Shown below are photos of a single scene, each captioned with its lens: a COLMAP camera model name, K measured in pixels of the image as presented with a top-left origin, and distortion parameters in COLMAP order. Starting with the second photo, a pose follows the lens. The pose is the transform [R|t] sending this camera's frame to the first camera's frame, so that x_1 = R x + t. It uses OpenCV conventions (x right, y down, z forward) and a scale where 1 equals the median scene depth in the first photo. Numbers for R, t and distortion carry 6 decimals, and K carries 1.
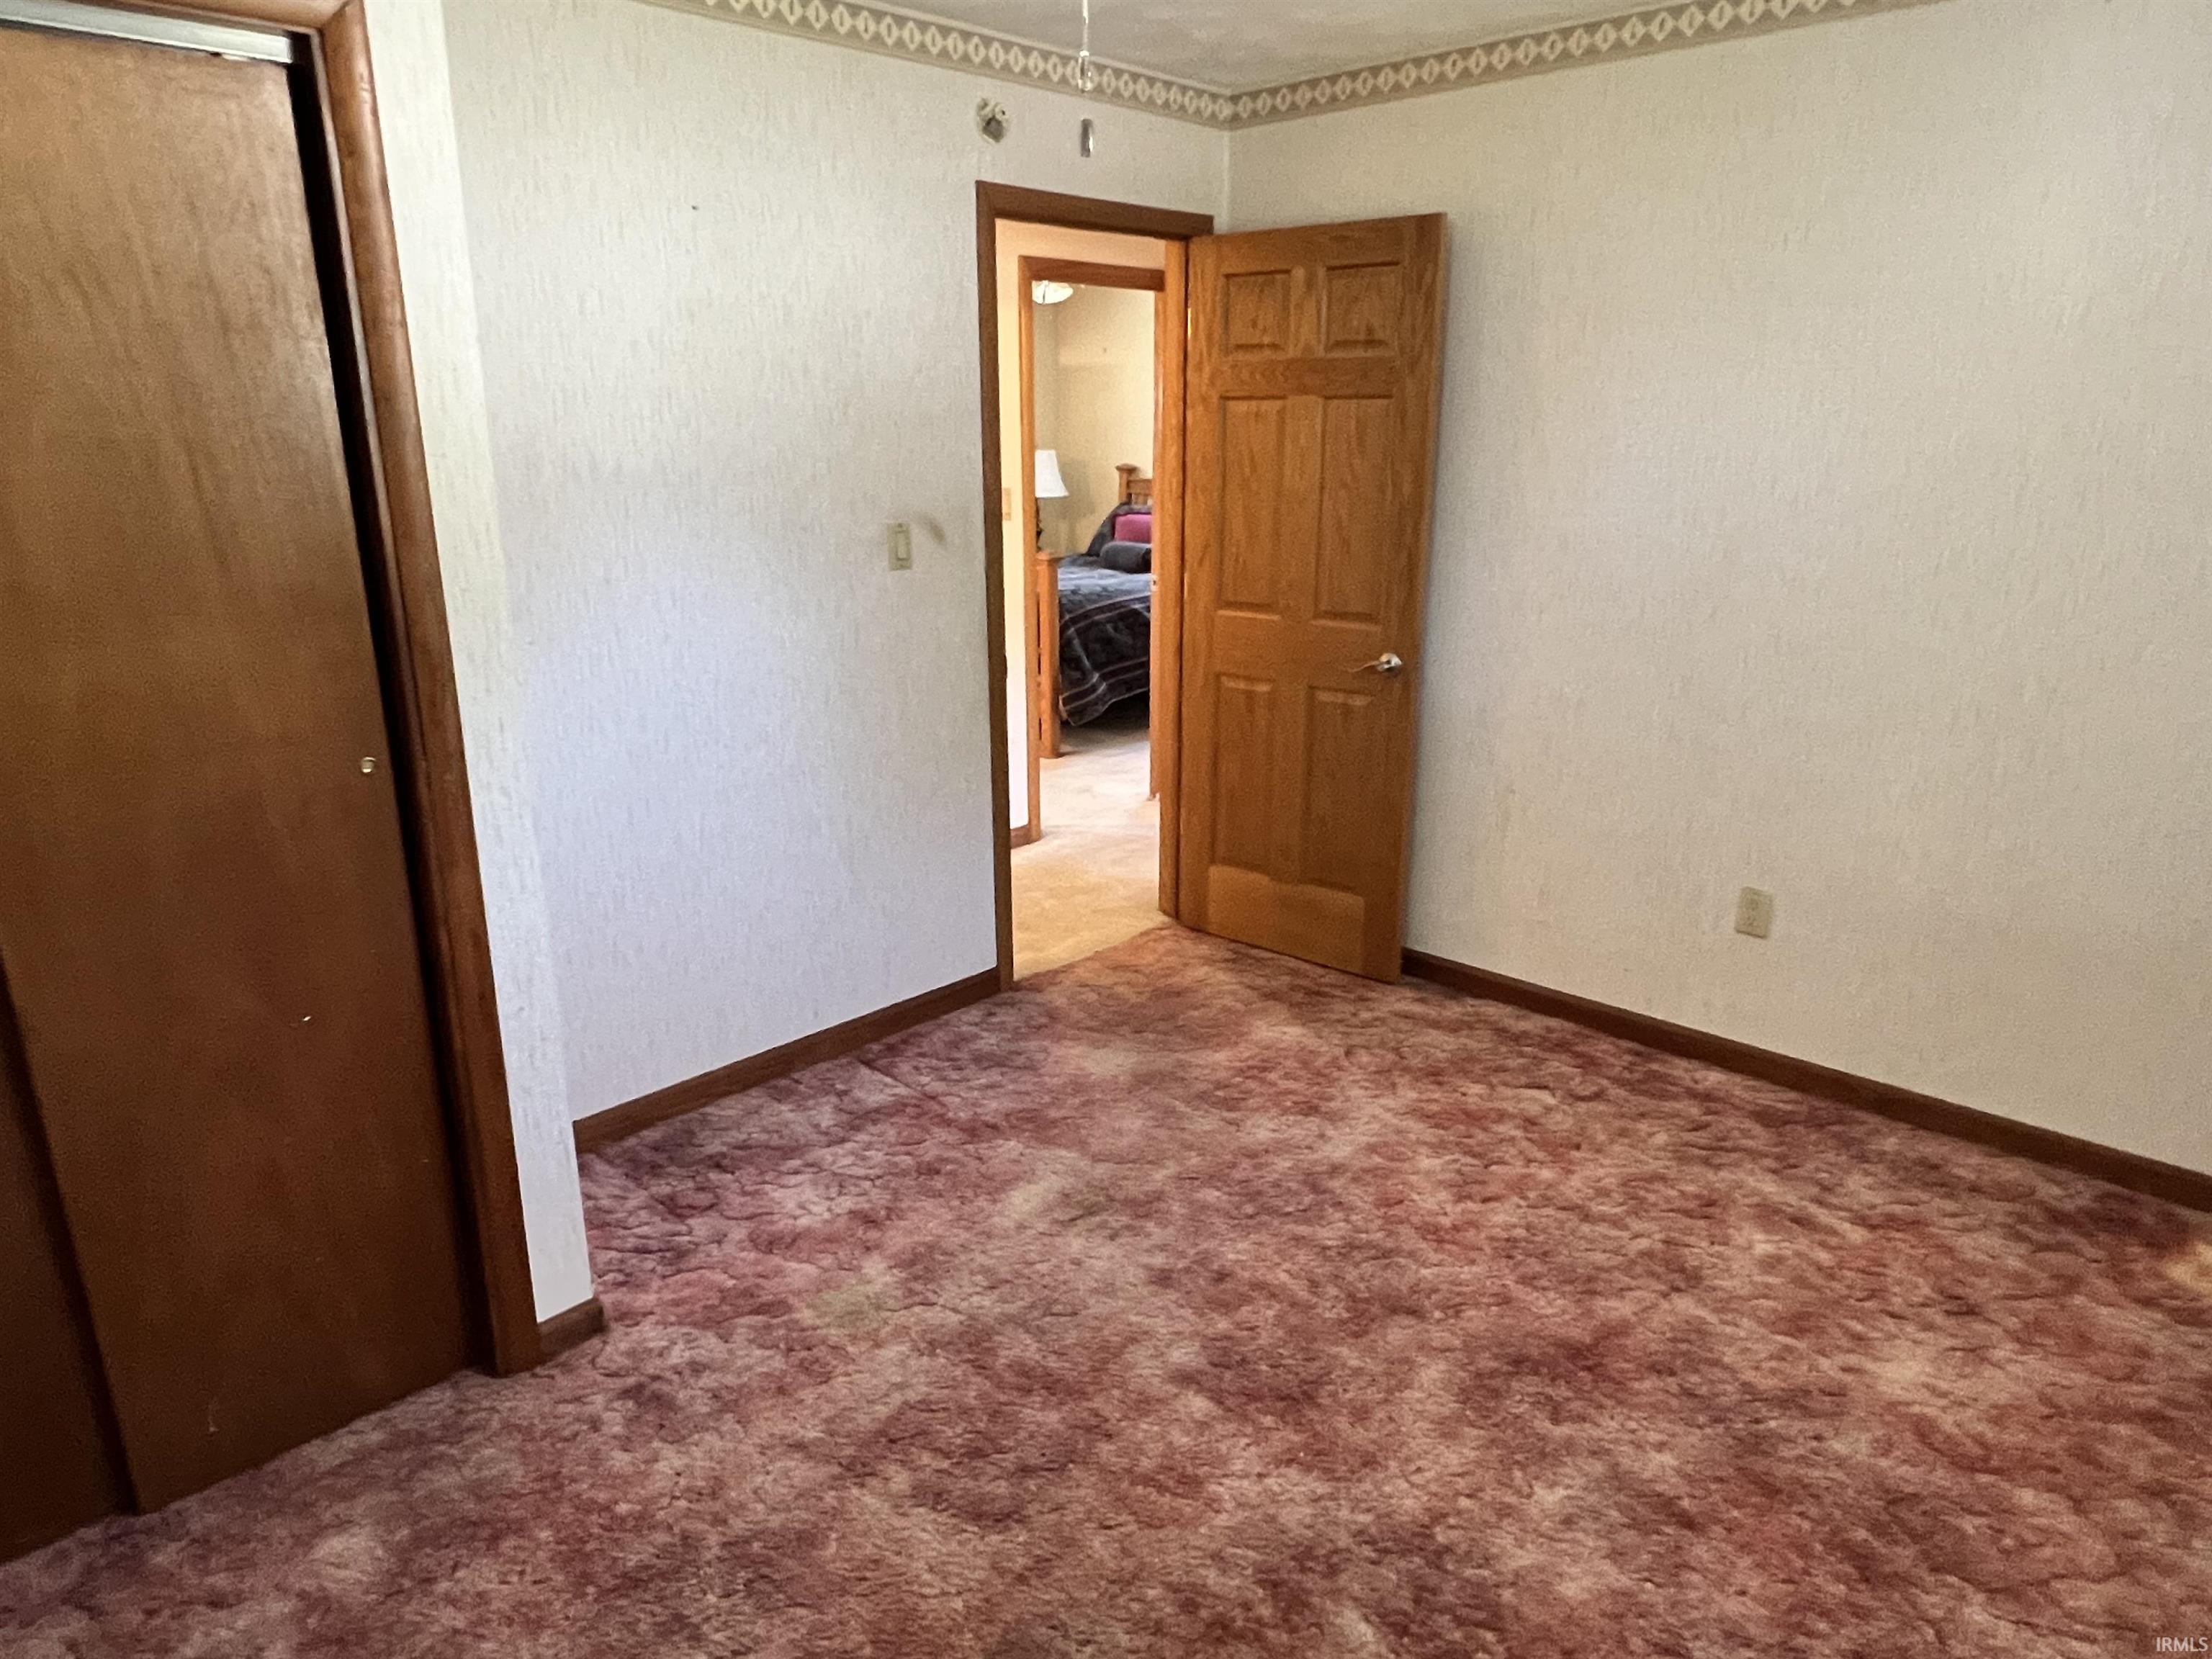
lens RADIAL K [[1418.8, 0, 1104.1], [0, 1418.8, 832.3], [0, 0, 1]] dist [0.009195, -0.001981]
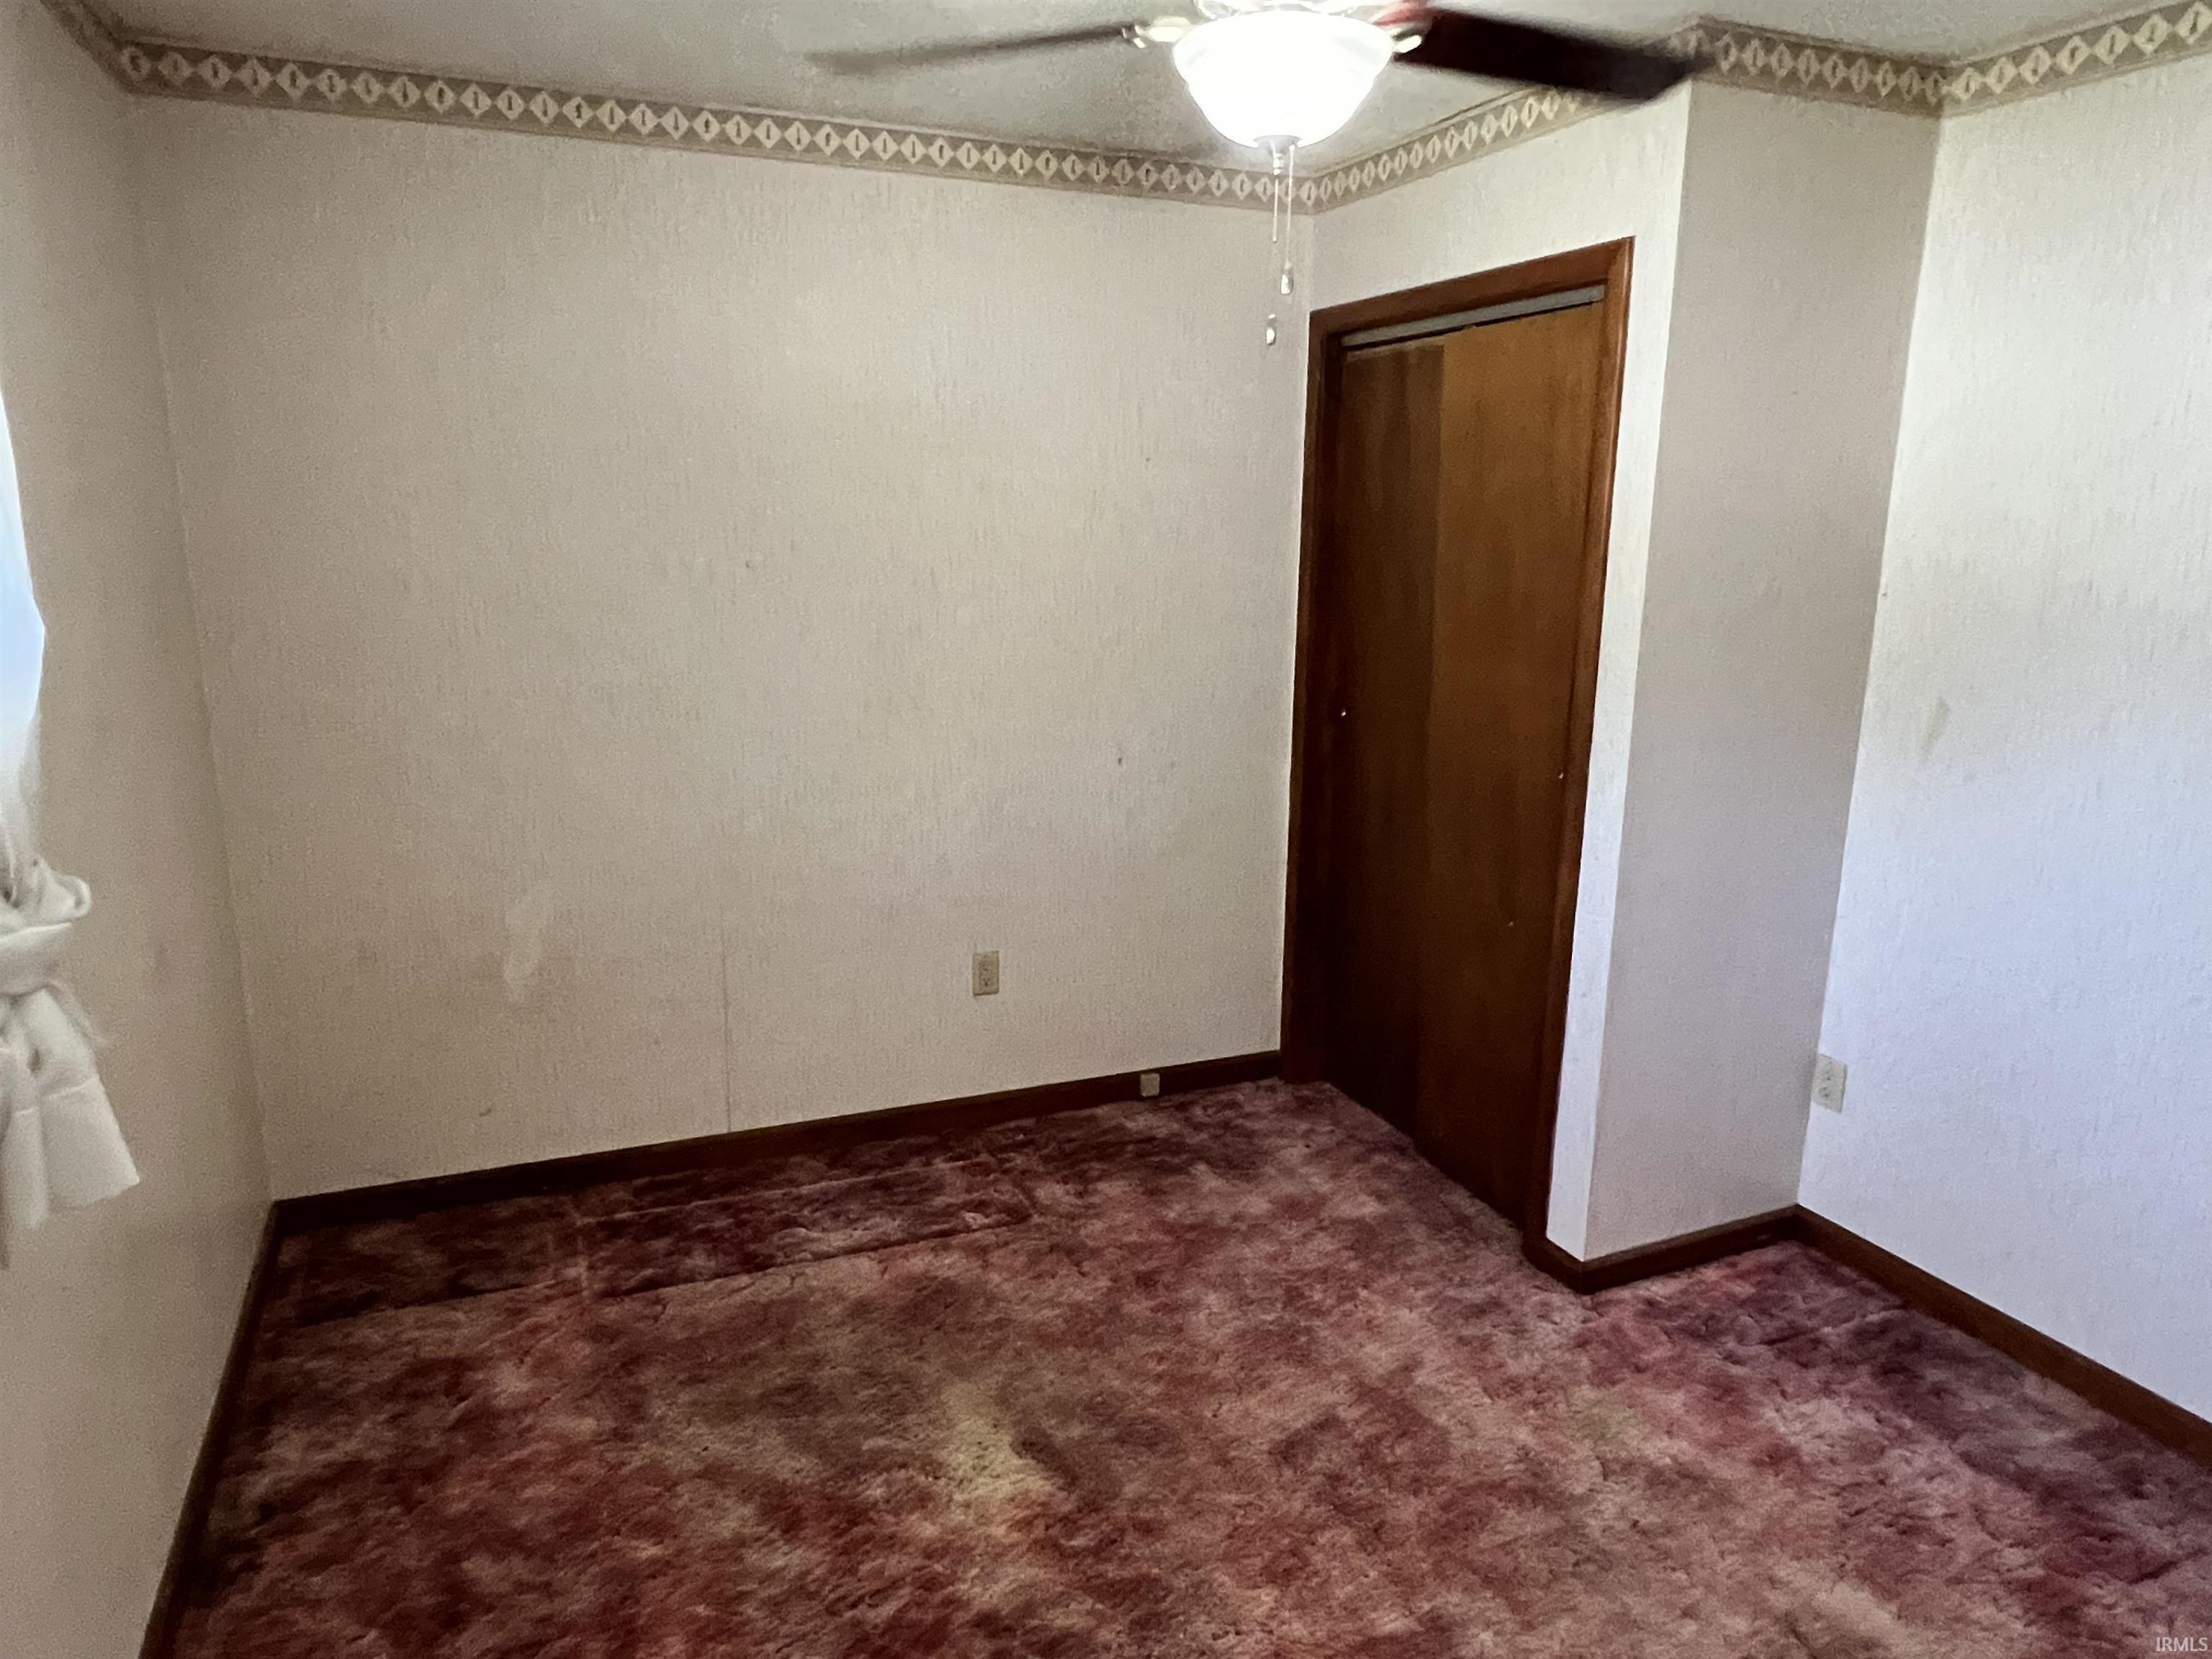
lens RADIAL K [[1418.8, 0, 1093.6], [0, 1418.8, 836.0], [0, 0, 1]] dist [0.009195, -0.001981]
pose [[-0.393278, 0.211779, -0.894697, 0.820223], [-0.267102, 0.904824, 0.331586, -0.291519], [0.879766, 0.369381, -0.299281, 0.890780]]
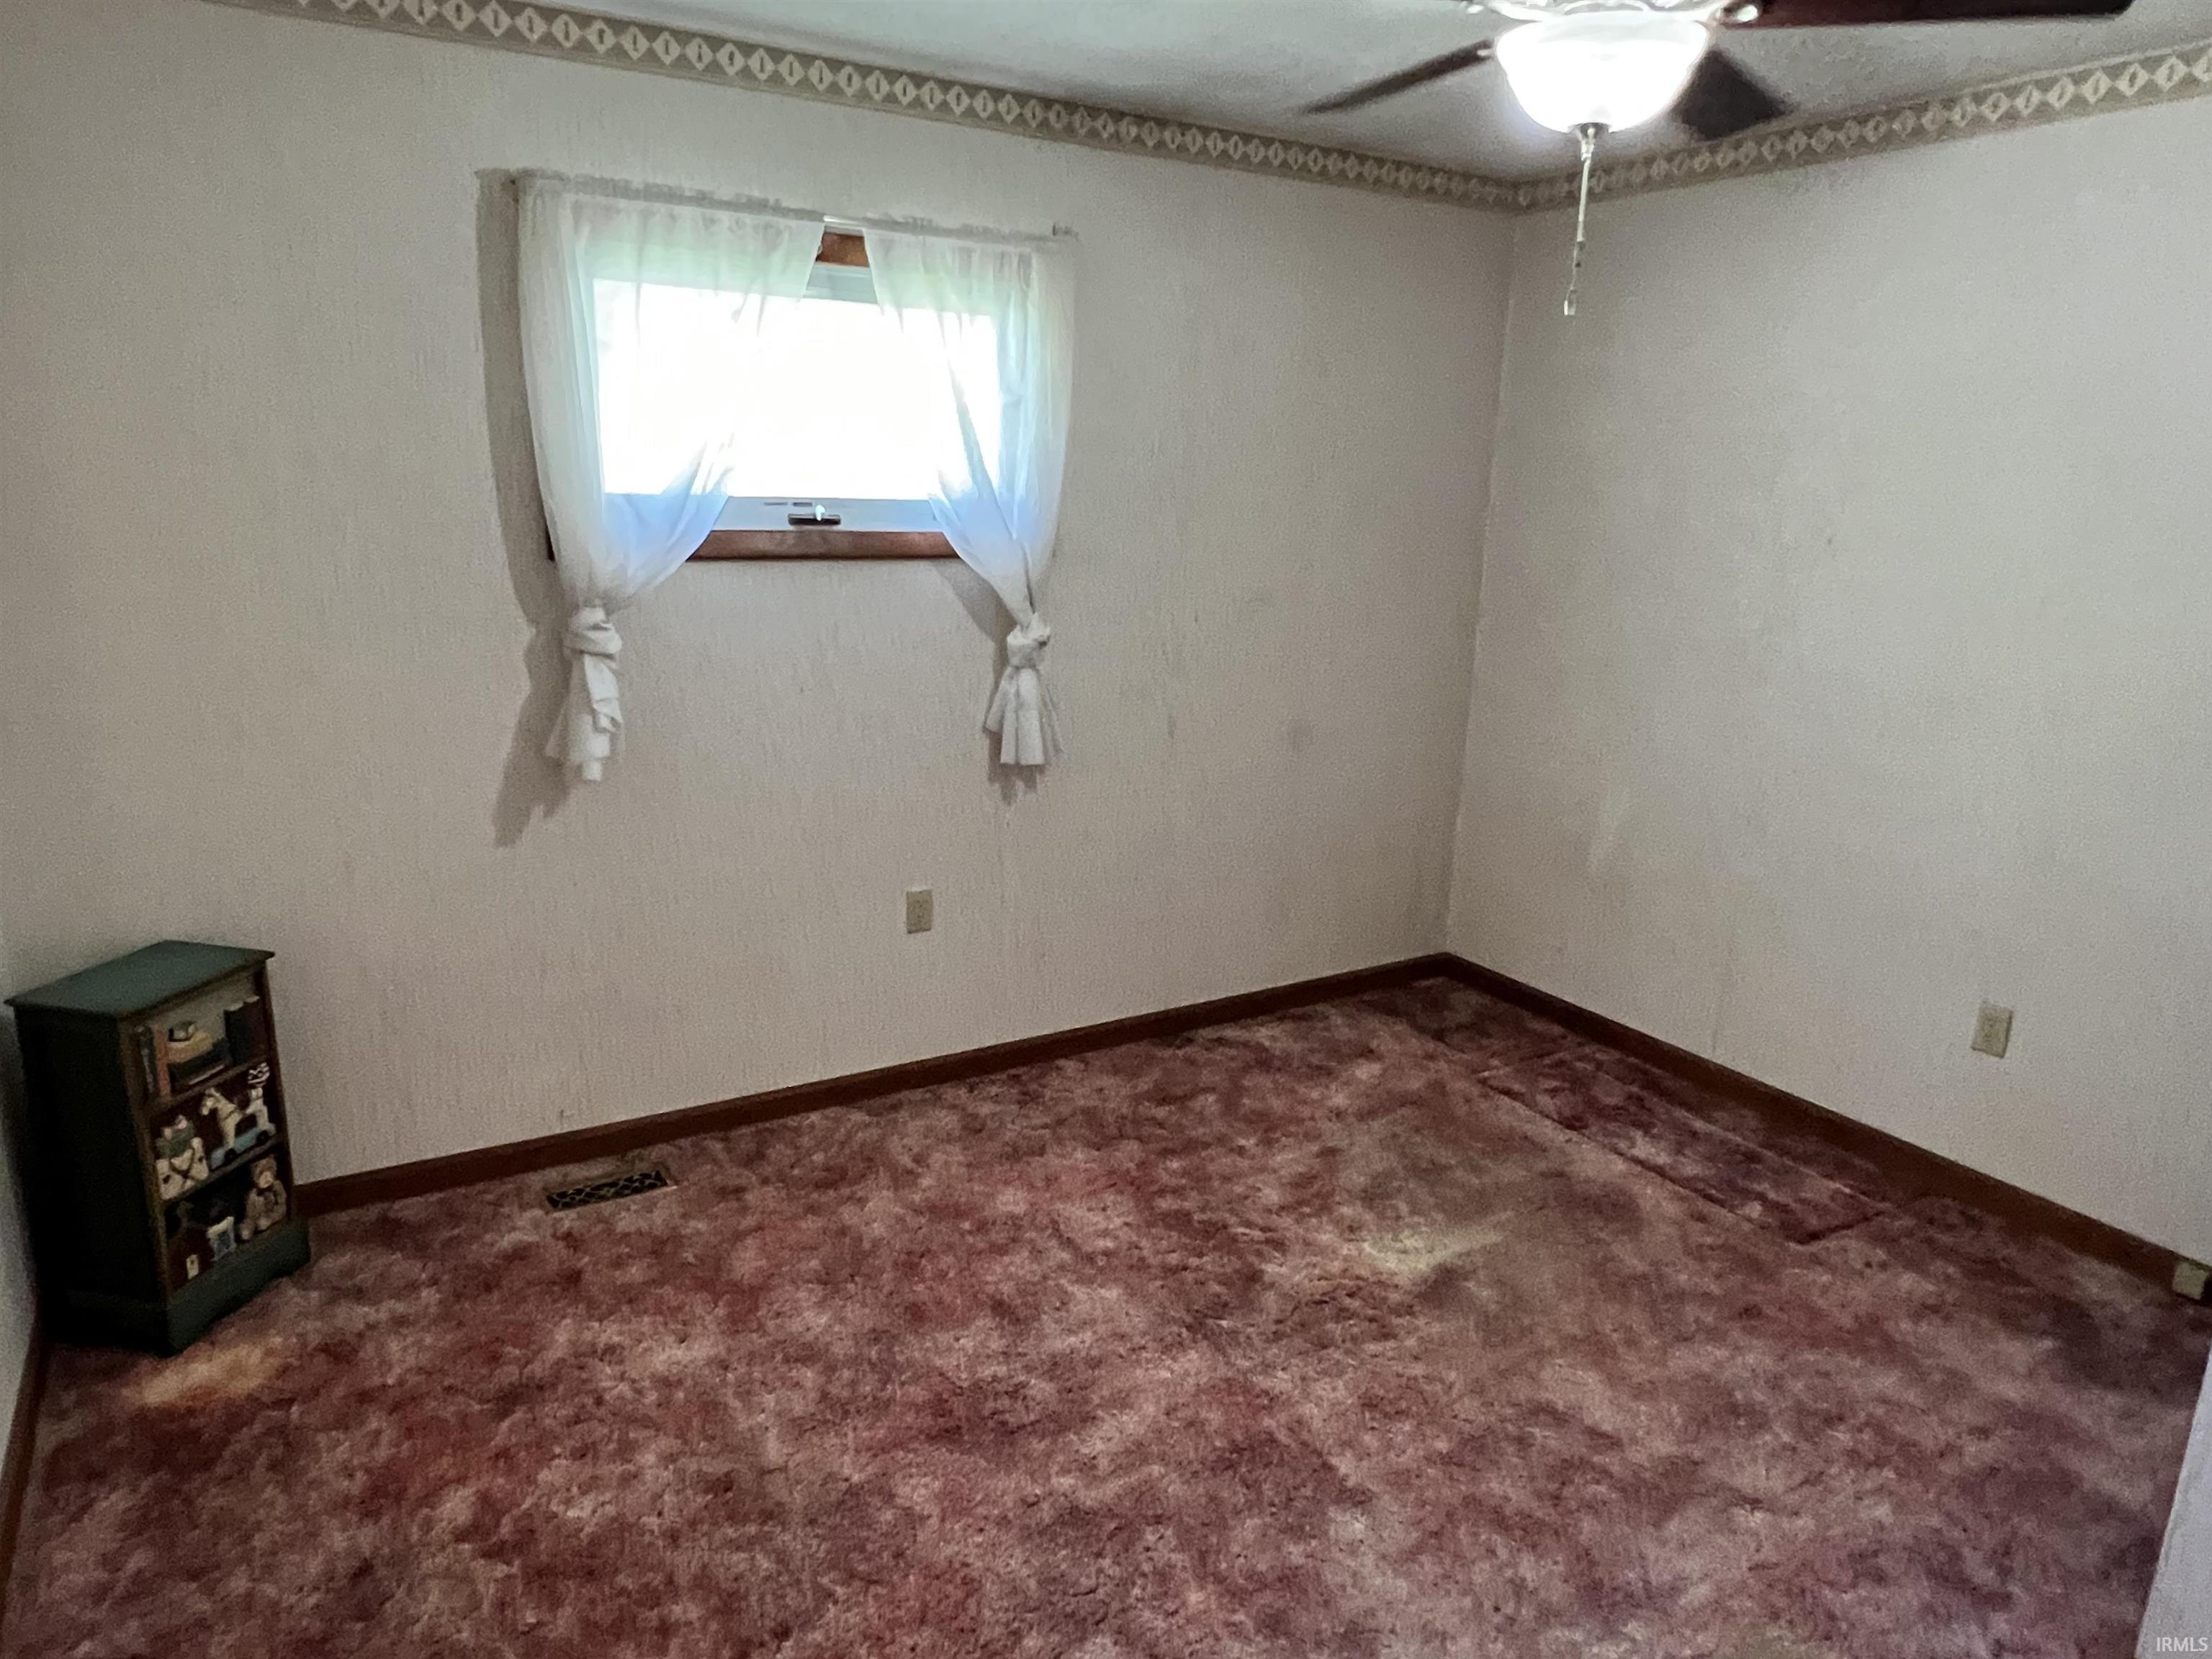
lens RADIAL K [[1418.8, 0, 1094.9], [0, 1418.8, 829.3], [0, 0, 1]] dist [0.009195, -0.001981]
pose [[-0.965627, -0.083970, 0.245996, 0.027954], [0.049835, 0.869022, 0.492258, -0.473579], [-0.255111, 0.487596, -0.834966, 1.610239]]
